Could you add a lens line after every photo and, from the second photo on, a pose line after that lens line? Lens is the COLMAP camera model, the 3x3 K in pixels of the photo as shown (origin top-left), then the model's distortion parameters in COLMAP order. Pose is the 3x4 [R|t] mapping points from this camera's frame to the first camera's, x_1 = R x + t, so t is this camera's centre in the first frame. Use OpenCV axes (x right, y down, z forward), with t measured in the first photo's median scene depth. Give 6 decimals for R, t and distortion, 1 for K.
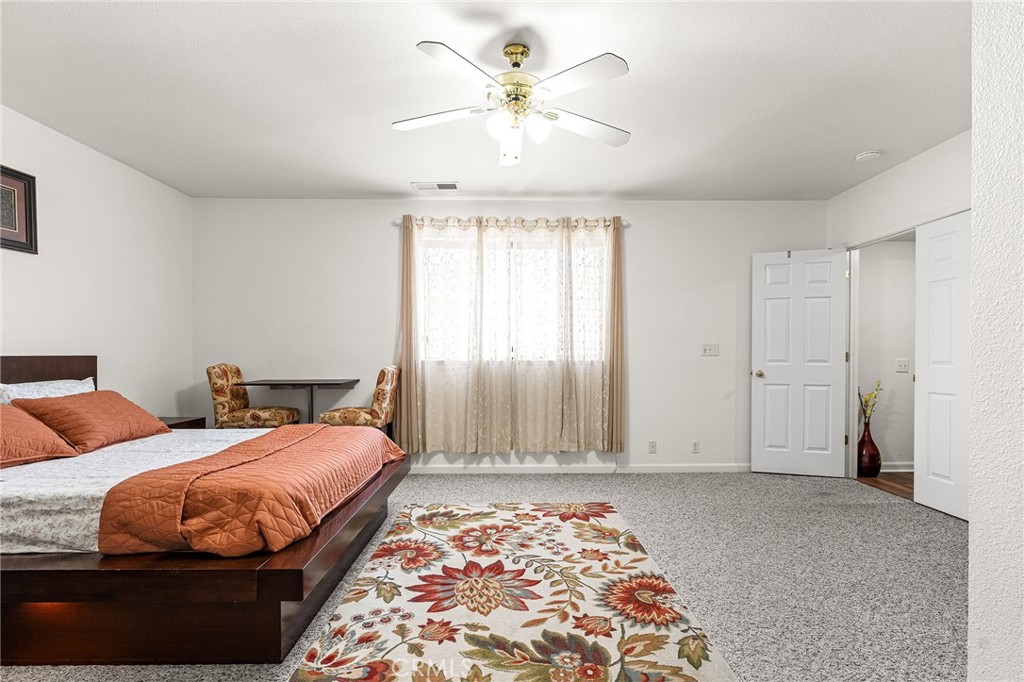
lens RADIAL K [[493.5, 0, 515.2], [0, 493.5, 348.7], [0, 0, 1]] dist [-0.003826, -0.000120]
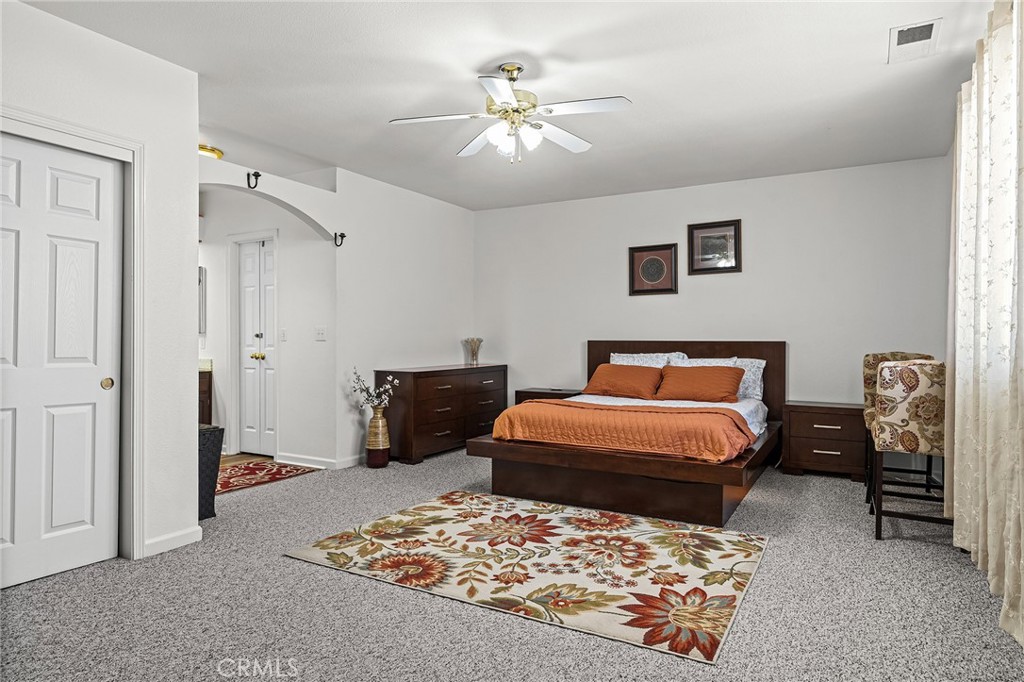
lens RADIAL K [[581.6, 0, 508.3], [0, 581.6, 341.2], [0, 0, 1]] dist [-0.007115, -0.000325]
pose [[-0.499611, -0.000435, -0.866250, 1.062492], [0.005531, 0.999978, -0.003692, 0.017186], [0.866232, -0.006636, -0.499598, 1.548831]]
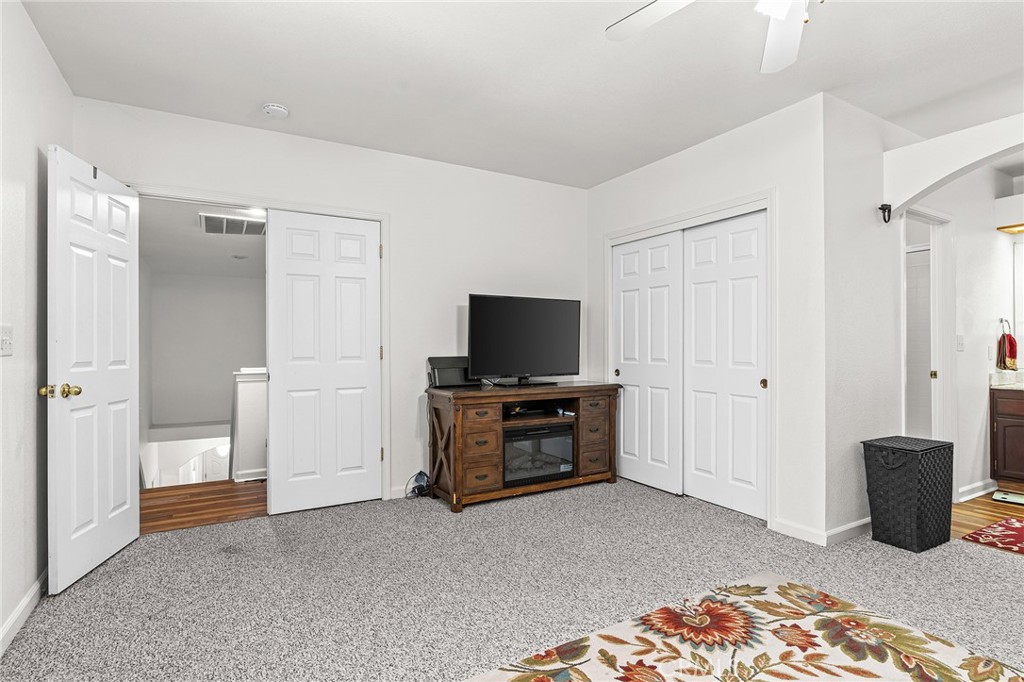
lens RADIAL K [[535.4, 0, 515.5], [0, 535.4, 343.2], [0, 0, 1]] dist [-0.002624, 0.000890]
pose [[-0.512268, 0.008855, 0.858780, -0.345951], [-0.006948, 0.999871, -0.014455, 0.014510], [-0.858798, -0.013371, -0.512140, 1.533288]]
